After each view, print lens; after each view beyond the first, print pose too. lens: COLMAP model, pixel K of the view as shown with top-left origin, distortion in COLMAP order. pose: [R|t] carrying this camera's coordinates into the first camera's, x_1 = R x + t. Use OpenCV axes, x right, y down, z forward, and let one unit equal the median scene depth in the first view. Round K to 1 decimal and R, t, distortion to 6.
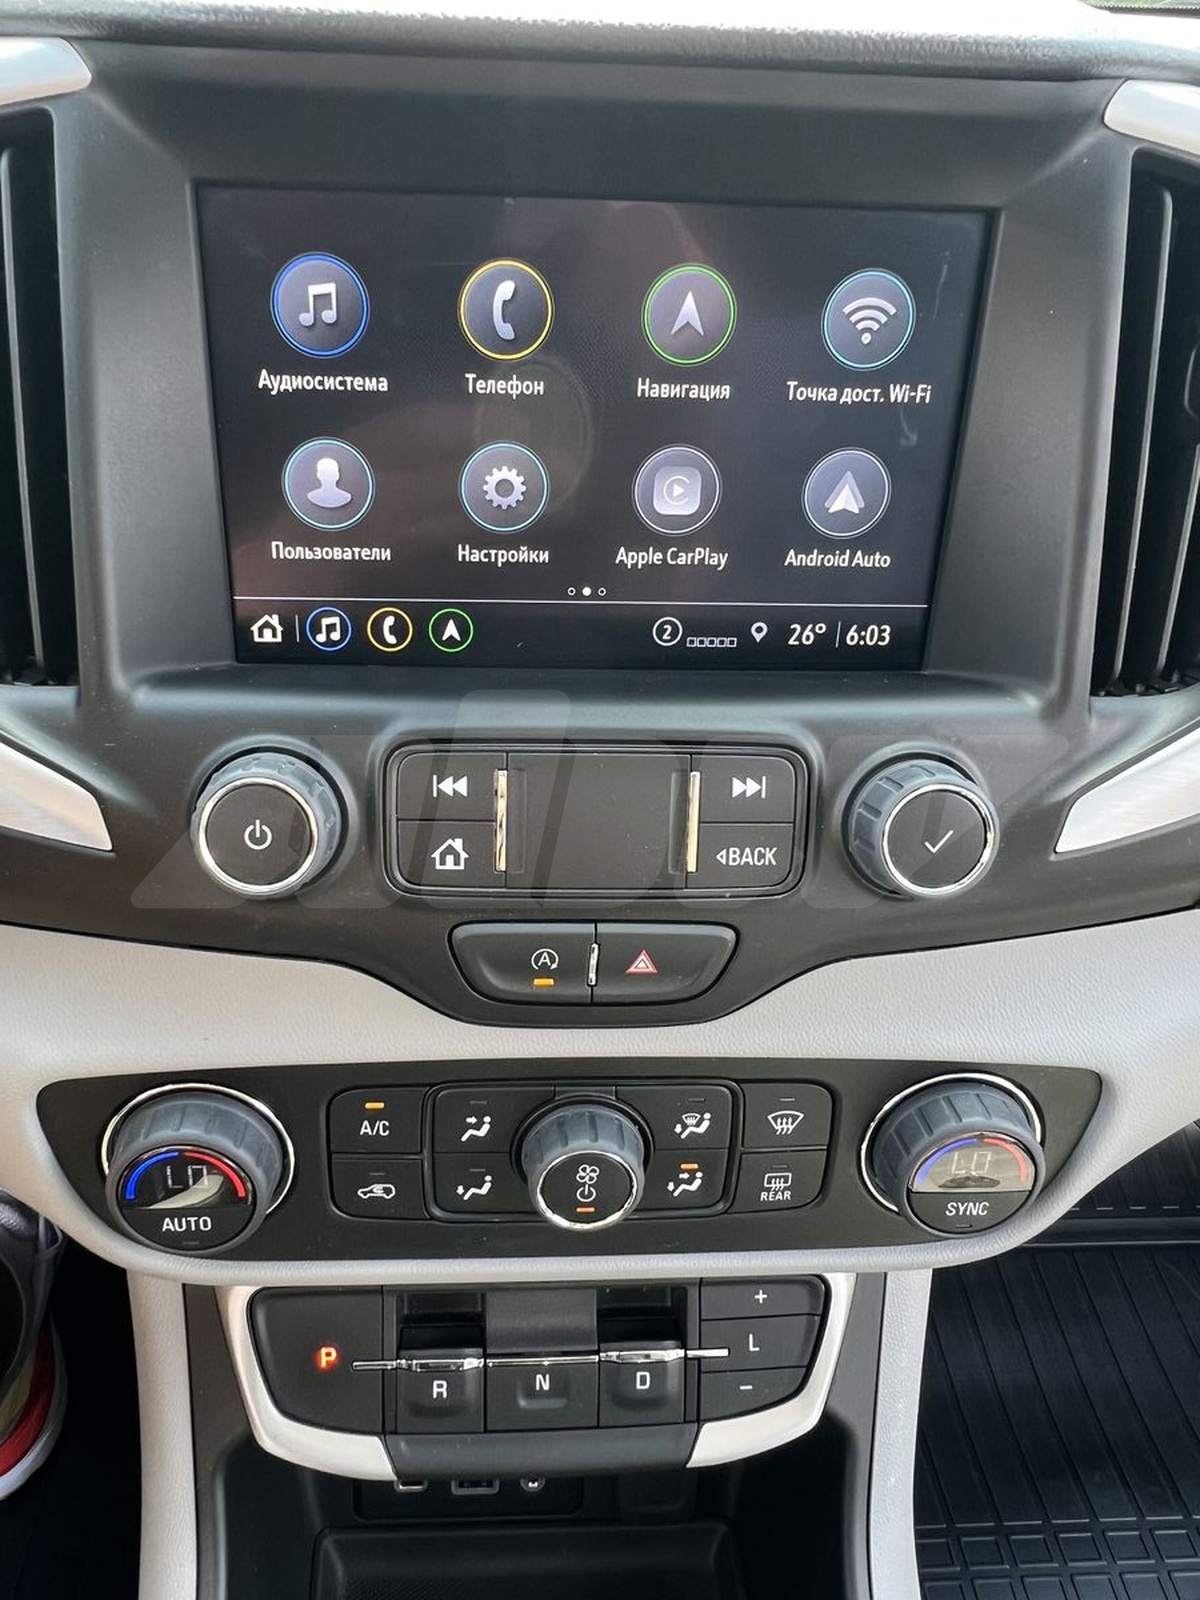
lens RADIAL K [[1198.2, 0, 496.4], [0, 1198.2, 801.8], [0, 0, 1]] dist [-0.025247, 0.001085]
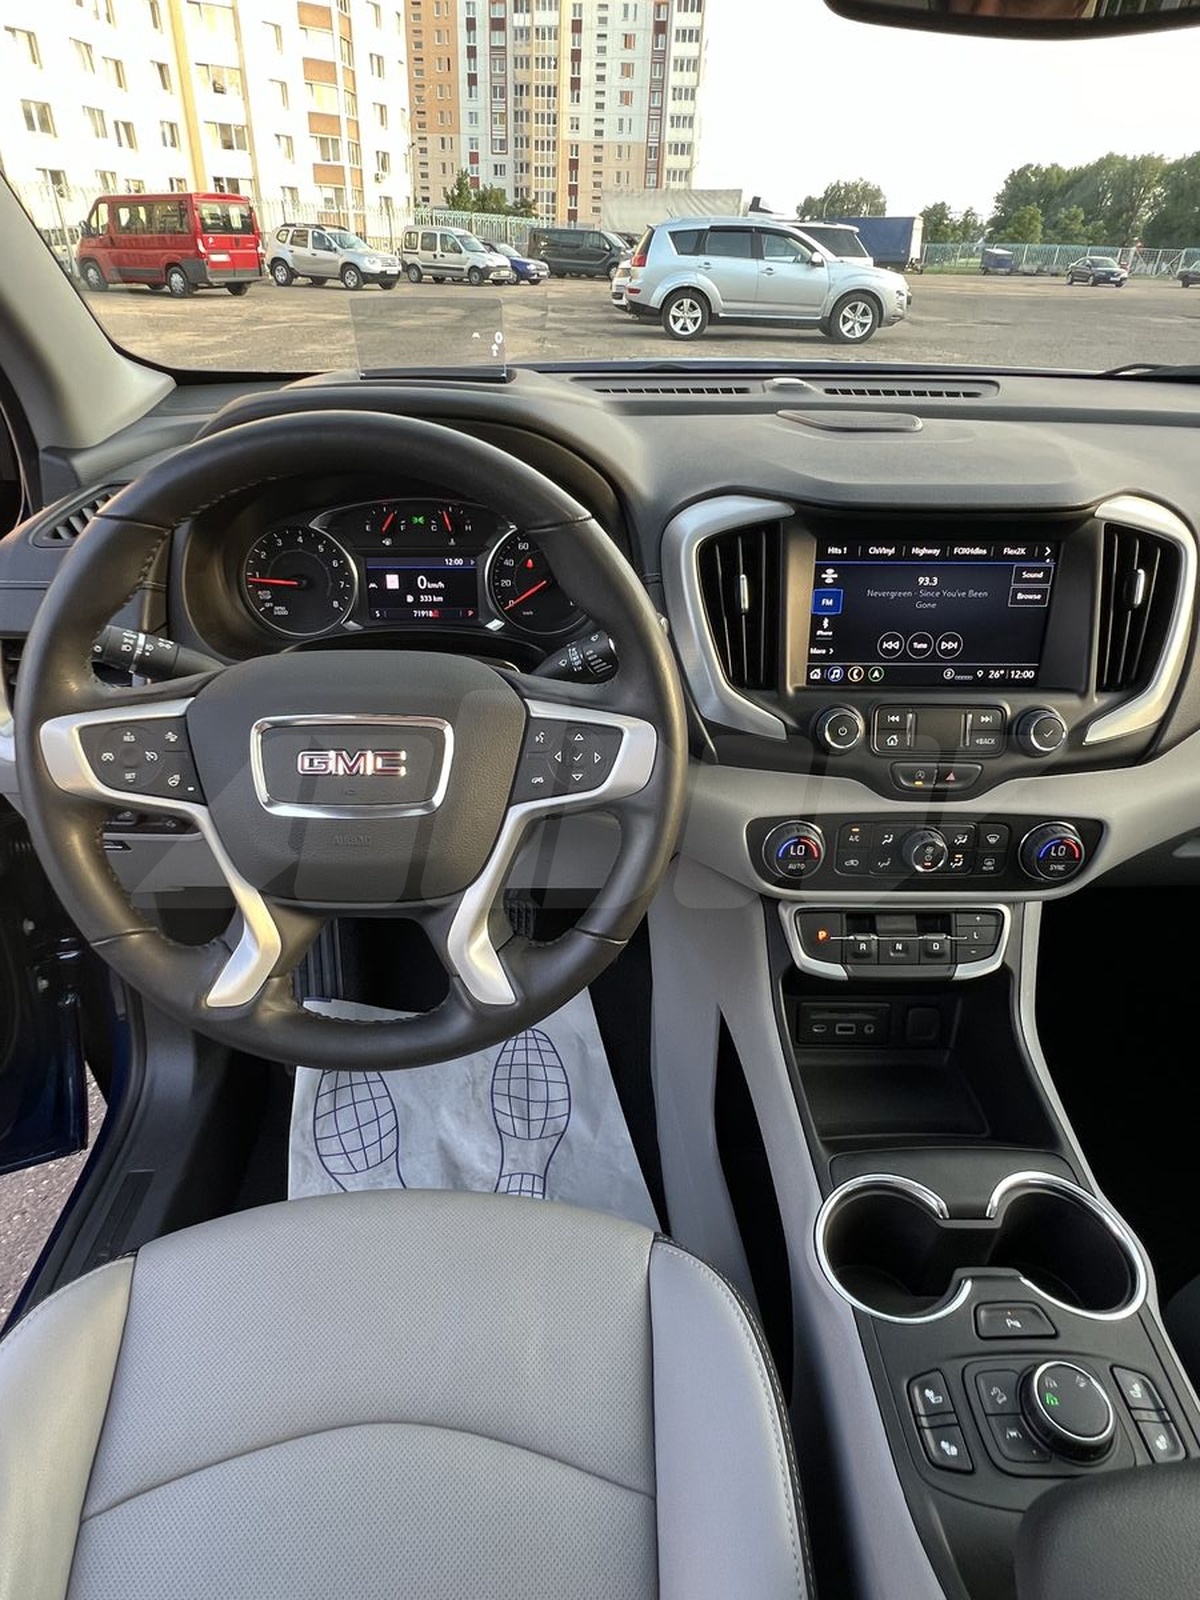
lens RADIAL K [[888.5, 0, 600.0], [0, 888.5, 800.0], [0, 0, 1]] dist [-0.007210, -0.003106]
pose [[0.998825, -0.002125, -0.048421, -0.620240], [-0.000460, 0.998577, -0.053327, 0.290345], [0.048465, 0.053287, 0.997402, -1.235367]]
